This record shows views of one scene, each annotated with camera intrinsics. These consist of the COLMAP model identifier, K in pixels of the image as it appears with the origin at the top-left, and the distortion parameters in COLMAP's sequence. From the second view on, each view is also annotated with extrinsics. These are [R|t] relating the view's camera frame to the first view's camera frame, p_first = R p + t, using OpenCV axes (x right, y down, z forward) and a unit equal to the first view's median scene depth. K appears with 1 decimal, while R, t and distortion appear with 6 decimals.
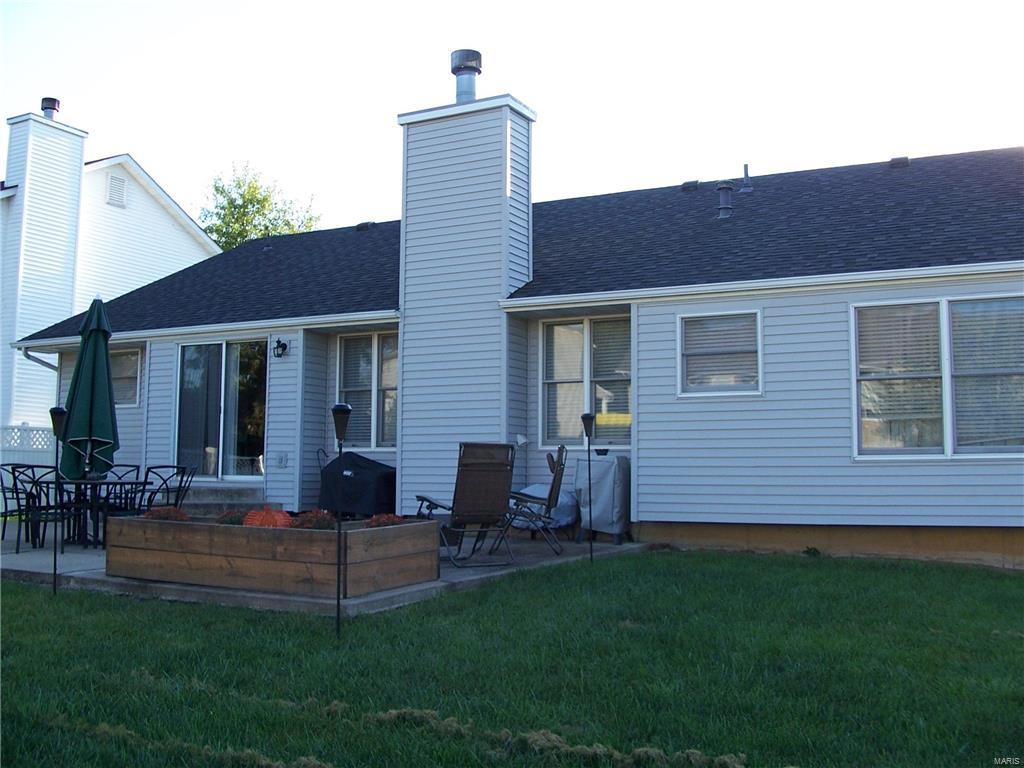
lens RADIAL K [[1064.6, 0, 511.6], [0, 1064.6, 369.5], [0, 0, 1]] dist [-0.131146, 0.034725]
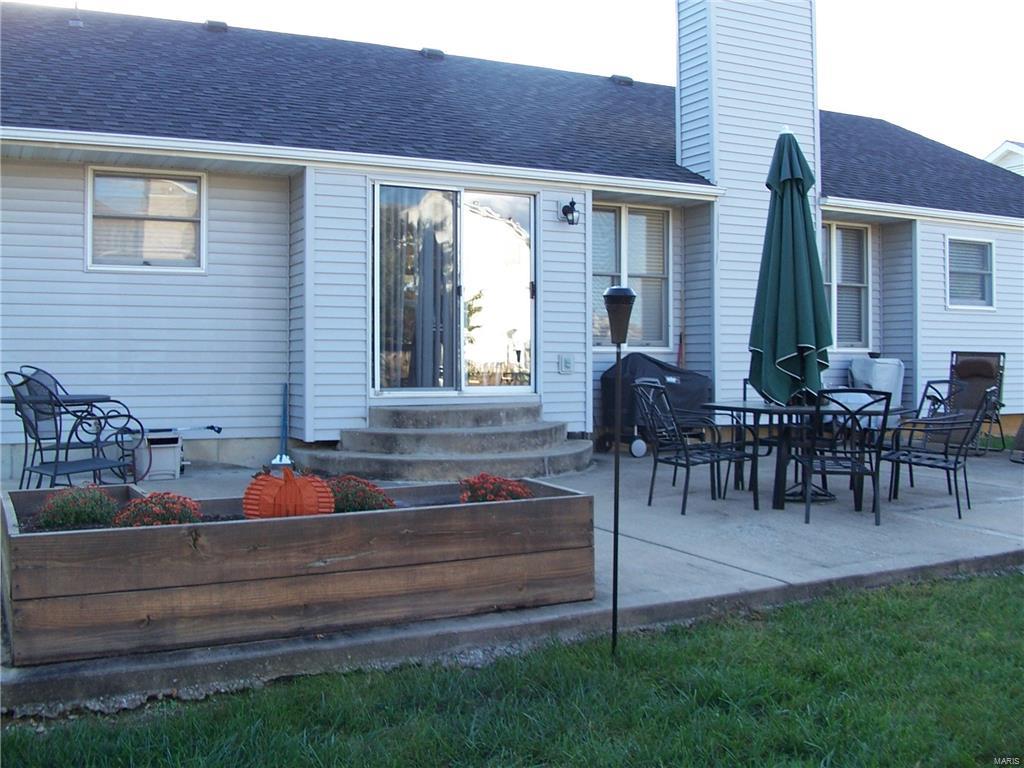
lens RADIAL K [[1099.0, 0, 512.0], [0, 1099.0, 384.0], [0, 0, 1]] dist [0.008162, 0.003347]
pose [[0.547848, -0.022784, 0.836268, -0.896806], [-0.085390, 0.992885, 0.082991, 0.039069], [-0.832209, -0.116876, 0.542004, 0.613223]]
